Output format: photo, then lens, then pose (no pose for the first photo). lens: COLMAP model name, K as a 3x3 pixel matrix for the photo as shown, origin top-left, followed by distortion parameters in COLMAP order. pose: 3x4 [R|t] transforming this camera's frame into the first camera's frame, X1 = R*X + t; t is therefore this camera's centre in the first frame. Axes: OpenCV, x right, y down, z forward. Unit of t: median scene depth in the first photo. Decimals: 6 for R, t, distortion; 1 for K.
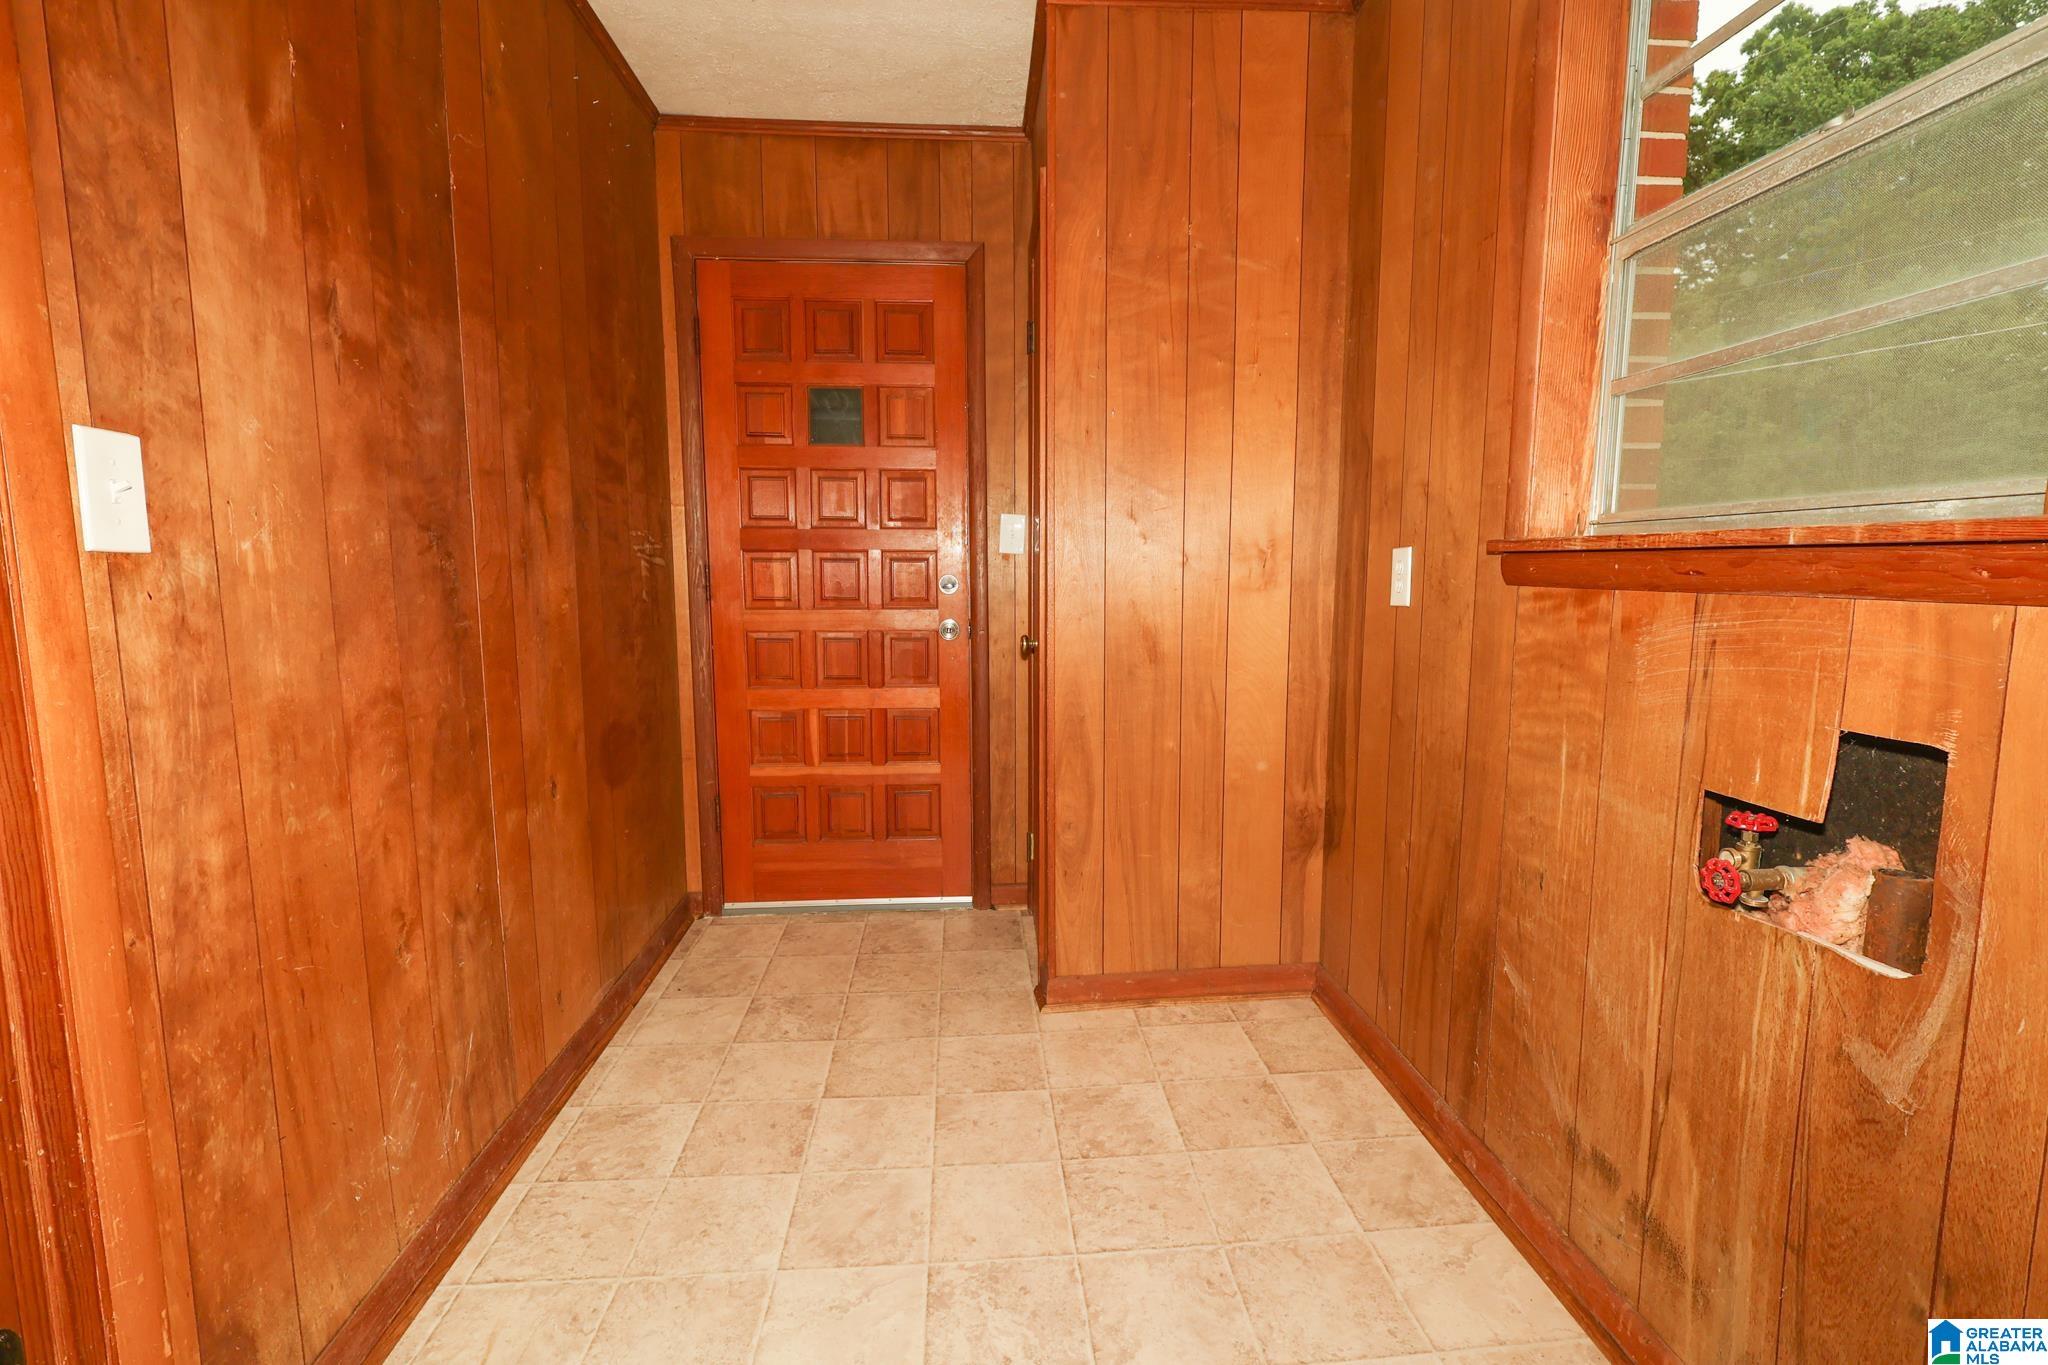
lens RADIAL K [[956.9, 0, 1032.4], [0, 956.9, 682.5], [0, 0, 1]] dist [-0.002590, 0.003211]
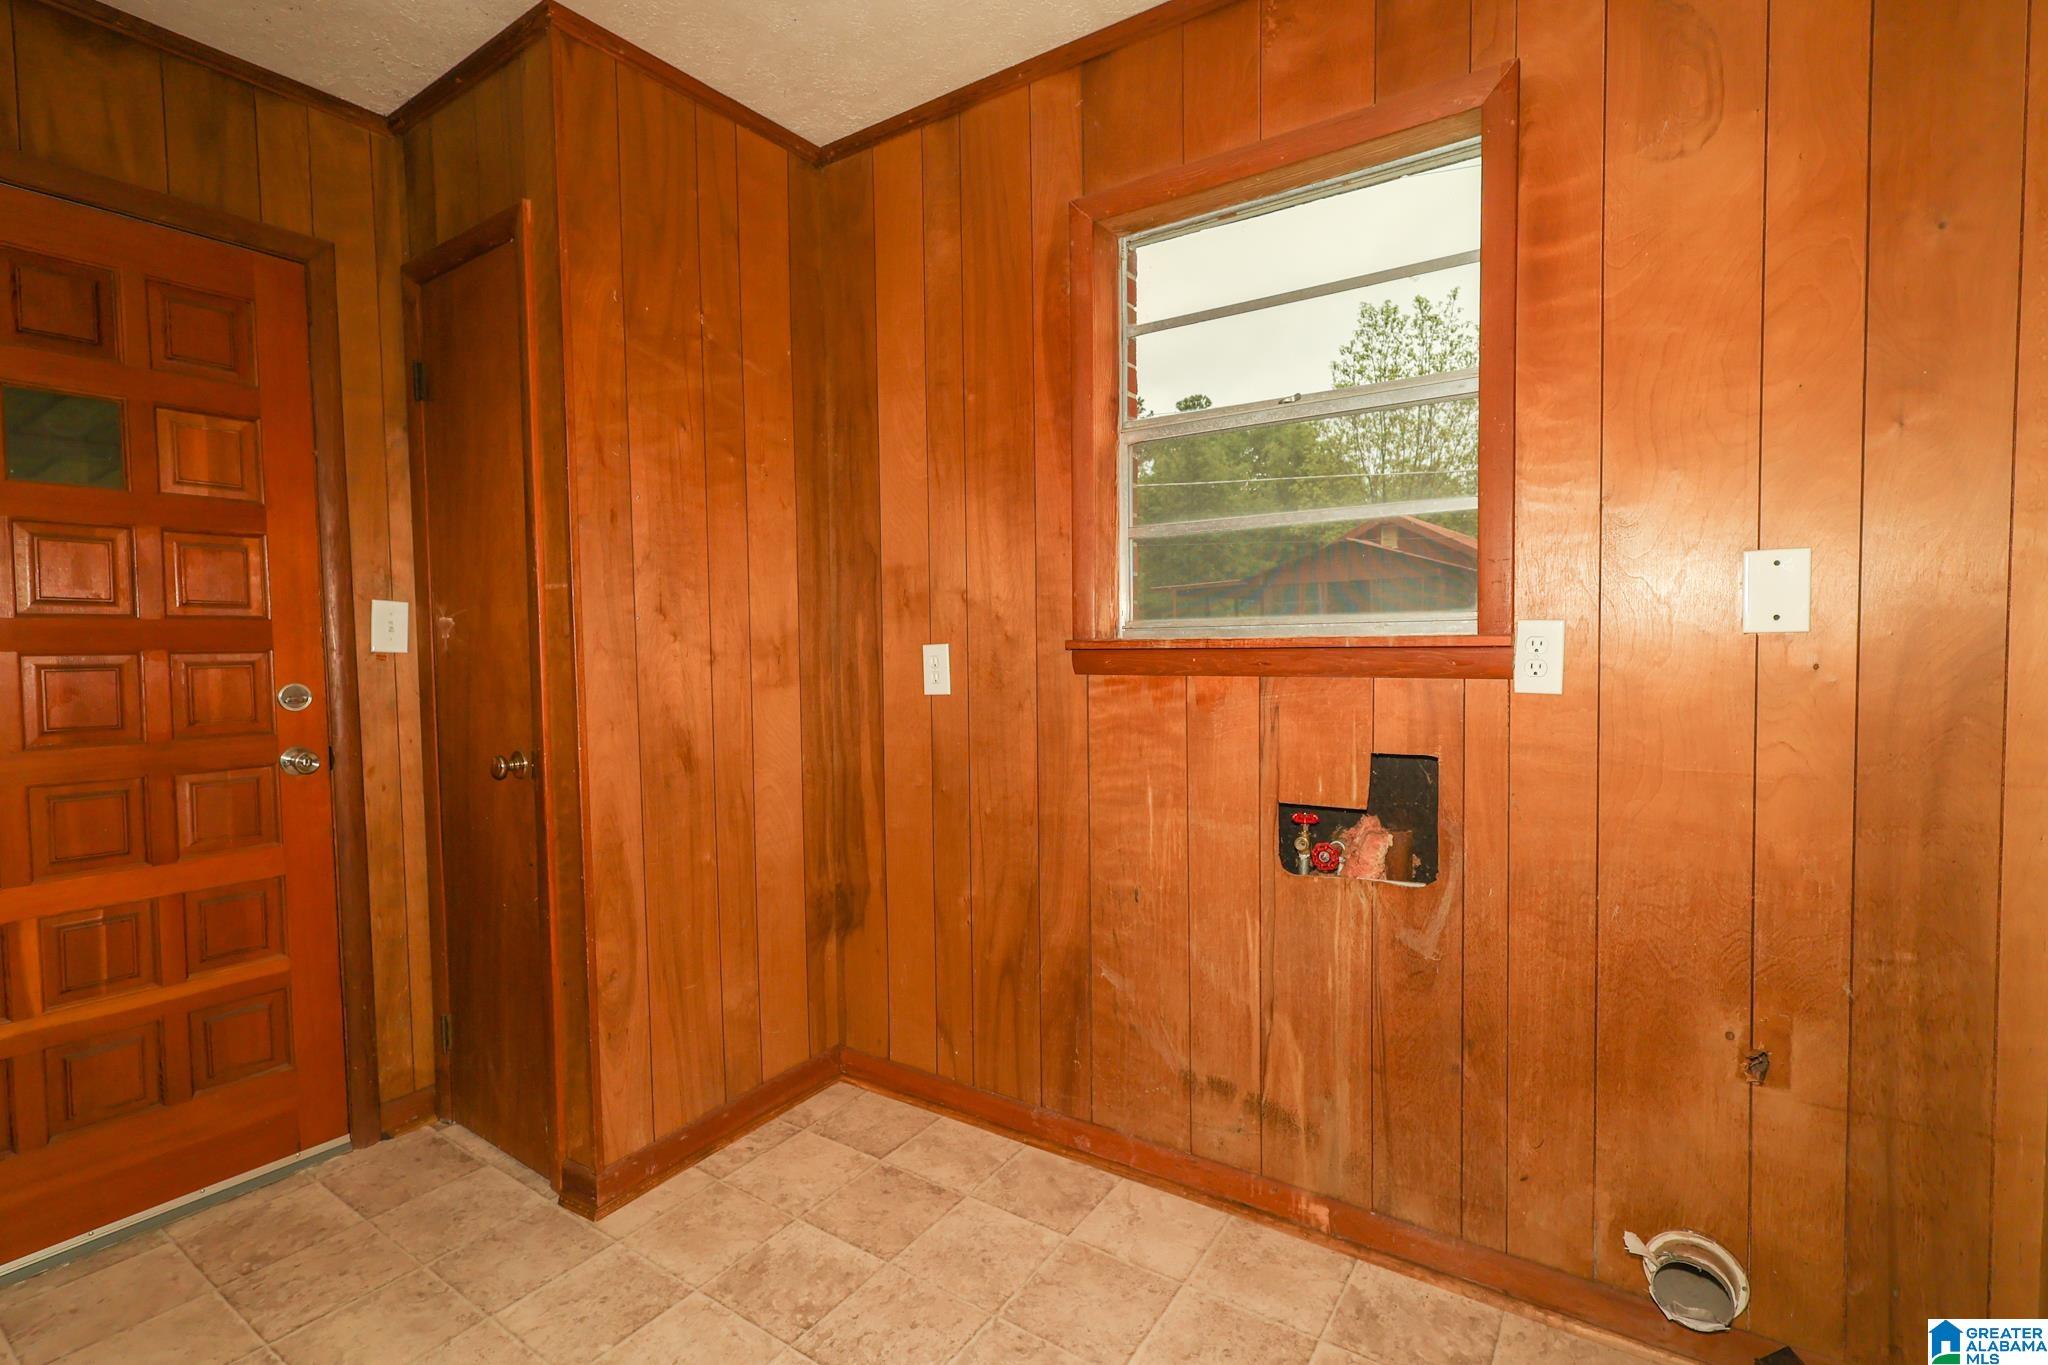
lens RADIAL K [[956.9, 0, 1035.4], [0, 956.9, 682.7], [0, 0, 1]] dist [-0.002590, 0.003211]
pose [[0.615957, -0.042022, 0.786658, -0.481178], [0.109841, 0.993403, -0.032941, -0.047186], [-0.780085, 0.106698, 0.616509, 0.215658]]
